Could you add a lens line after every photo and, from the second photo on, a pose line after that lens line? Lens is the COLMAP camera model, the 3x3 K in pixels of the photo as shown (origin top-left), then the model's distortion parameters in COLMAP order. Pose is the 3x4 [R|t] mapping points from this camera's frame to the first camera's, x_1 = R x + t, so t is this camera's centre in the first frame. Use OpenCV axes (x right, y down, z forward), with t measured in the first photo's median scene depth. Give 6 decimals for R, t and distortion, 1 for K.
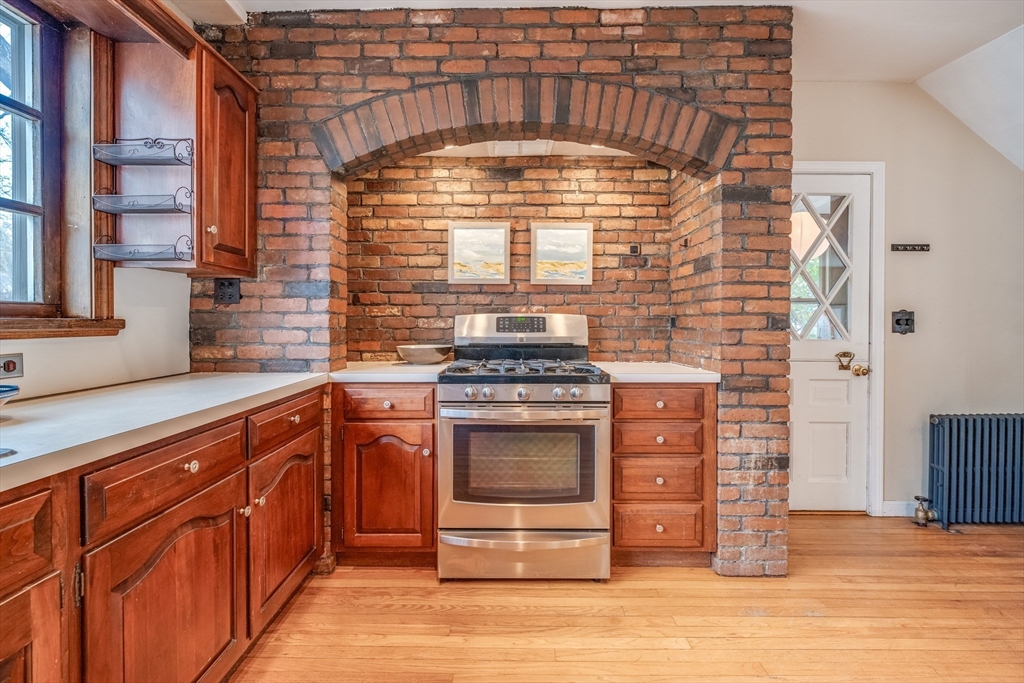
lens RADIAL K [[446.0, 0, 504.7], [0, 446.0, 325.5], [0, 0, 1]] dist [-0.002540, -0.000766]
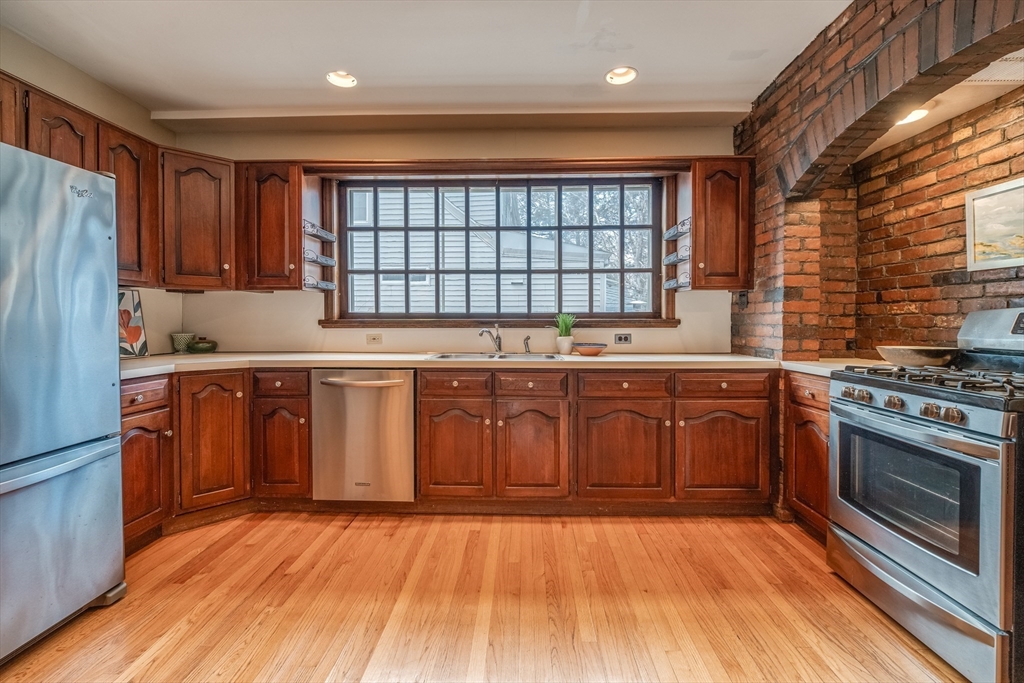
lens RADIAL K [[446.0, 0, 514.3], [0, 446.0, 328.2], [0, 0, 1]] dist [-0.002540, -0.000766]
pose [[-0.016950, 0.012741, -0.999775, 0.862964], [-0.007560, 0.999889, 0.012871, 0.003788], [0.999828, 0.007776, -0.016852, 0.268613]]
